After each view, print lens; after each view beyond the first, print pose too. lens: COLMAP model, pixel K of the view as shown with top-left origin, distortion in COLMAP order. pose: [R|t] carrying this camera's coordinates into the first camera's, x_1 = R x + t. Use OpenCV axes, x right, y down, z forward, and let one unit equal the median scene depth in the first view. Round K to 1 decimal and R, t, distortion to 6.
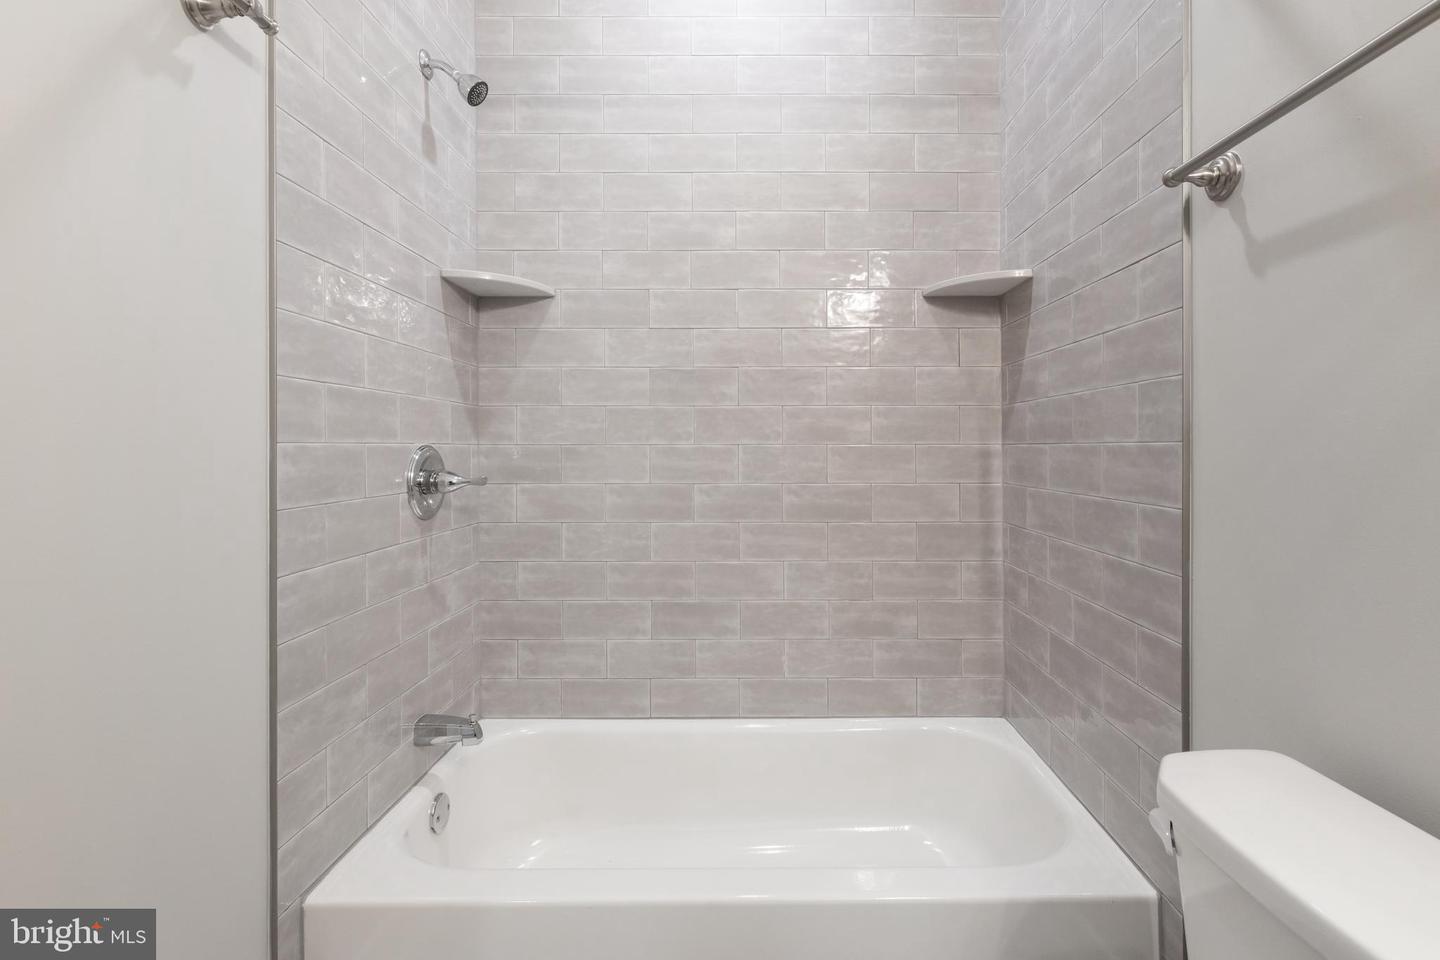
lens RADIAL K [[657.5, 0, 791.8], [0, 657.5, 431.0], [0, 0, 1]] dist [0.004025, 0.000745]
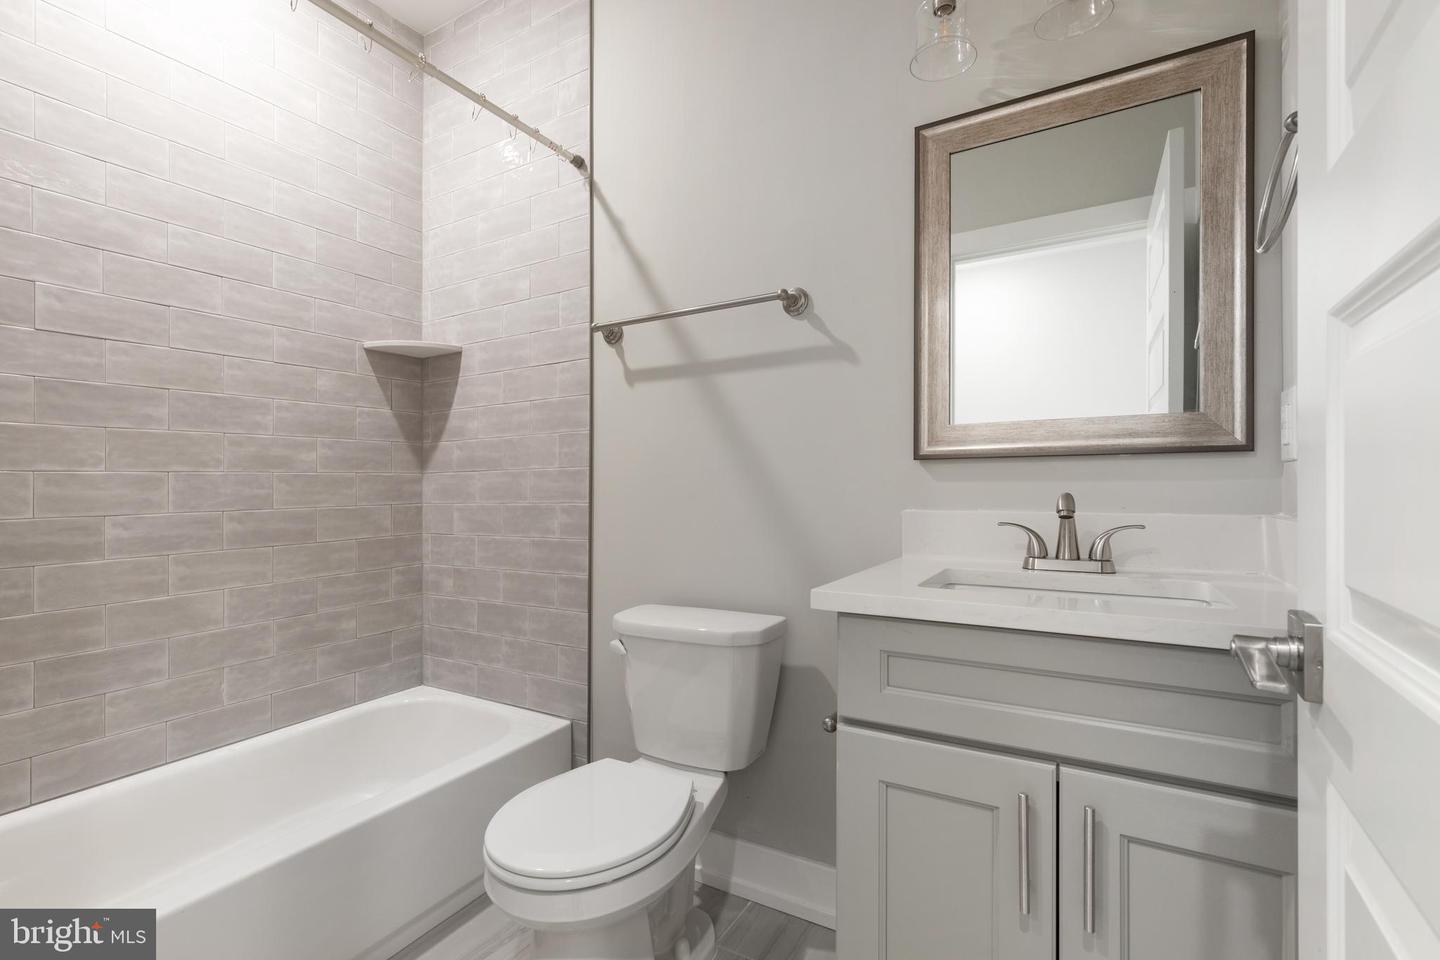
lens RADIAL K [[657.5, 0, 725.4], [0, 657.5, 477.3], [0, 0, 1]] dist [0.004025, 0.000745]
pose [[0.499627, 0.001348, 0.866240, -0.501088], [-0.000953, 0.999999, -0.001006, 0.028951], [-0.866240, -0.000323, 0.499627, -0.159063]]
